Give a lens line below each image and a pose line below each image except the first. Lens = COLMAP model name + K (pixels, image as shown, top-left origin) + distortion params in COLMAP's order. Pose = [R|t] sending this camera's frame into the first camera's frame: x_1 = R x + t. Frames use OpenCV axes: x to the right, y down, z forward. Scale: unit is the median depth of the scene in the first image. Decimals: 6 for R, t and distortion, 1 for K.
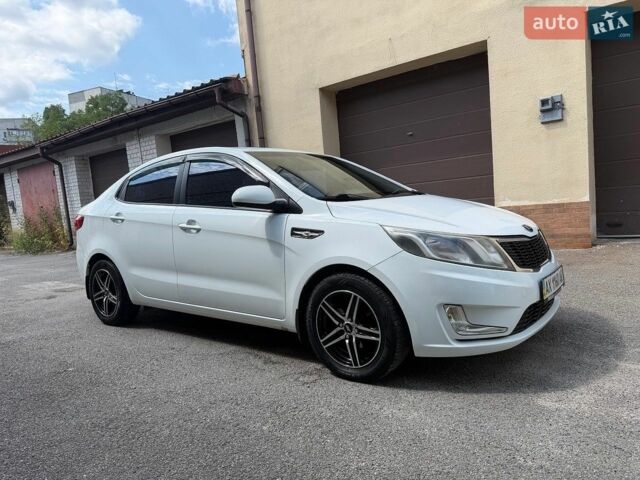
lens RADIAL K [[443.0, 0, 330.8], [0, 443.0, 240.4], [0, 0, 1]] dist [0.042641, -0.054016]
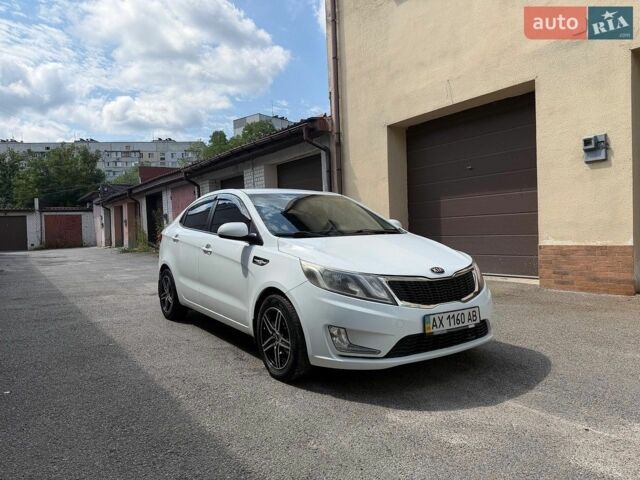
lens RADIAL K [[443.0, 0, 328.2], [0, 443.0, 241.6], [0, 0, 1]] dist [0.042641, -0.054016]
pose [[0.951098, 0.058000, -0.303397, 0.348987], [-0.070081, 0.997118, -0.029074, -0.033493], [0.300836, 0.048914, 0.952421, -0.123468]]
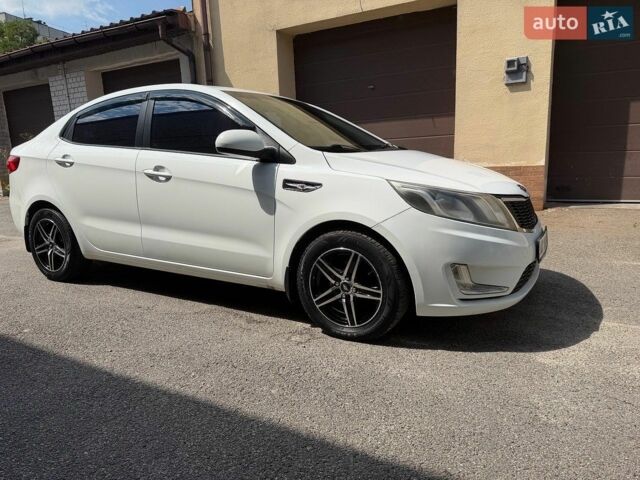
lens RADIAL K [[443.0, 0, 326.0], [0, 443.0, 241.7], [0, 0, 1]] dist [0.042641, -0.054016]
pose [[0.990045, 0.019248, 0.139427, -0.086333], [-0.032964, 0.994763, 0.096745, 0.005936], [-0.136834, -0.100378, 0.985495, 0.046101]]
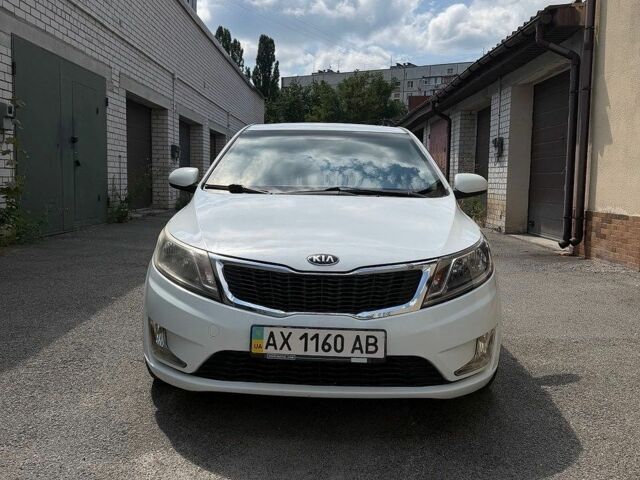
lens RADIAL K [[595.2, 0, 317.3], [0, 595.2, 226.3], [0, 0, 1]] dist [0.026844, 0.000000]
pose [[0.596977, 0.152698, -0.787593, 0.789018], [-0.136645, 0.986728, 0.087732, -0.108284], [0.790536, 0.055246, 0.609919, 0.286372]]
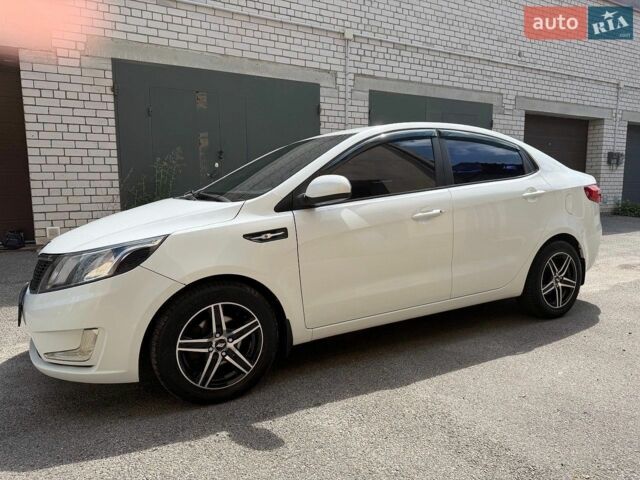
lens RADIAL K [[443.0, 0, 319.6], [0, 443.0, 242.5], [0, 0, 1]] dist [0.042641, -0.054016]
pose [[-0.376011, 0.199140, -0.904964, 0.734716], [-0.040987, 0.972103, 0.230944, -0.191852], [0.925708, 0.123929, -0.357359, 1.290790]]
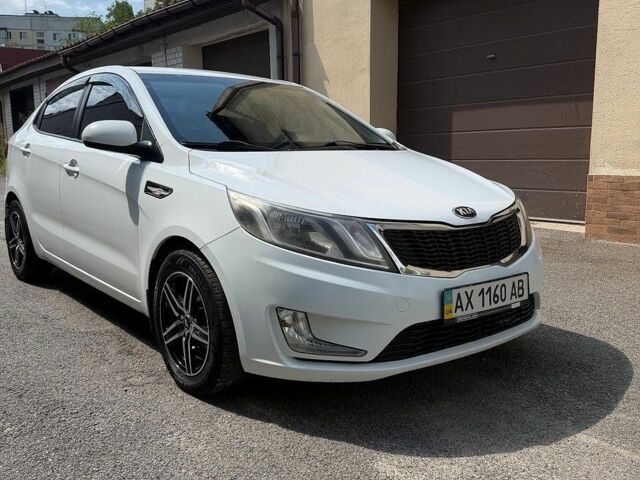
lens RADIAL K [[595.2, 0, 328.5], [0, 595.2, 242.0], [0, 0, 1]] dist [0.026844, 0.000000]
pose [[0.971457, 0.107576, -0.211422, 0.294745], [-0.090791, 0.992011, 0.087583, -0.029291], [0.219155, -0.065888, 0.973463, 0.052447]]
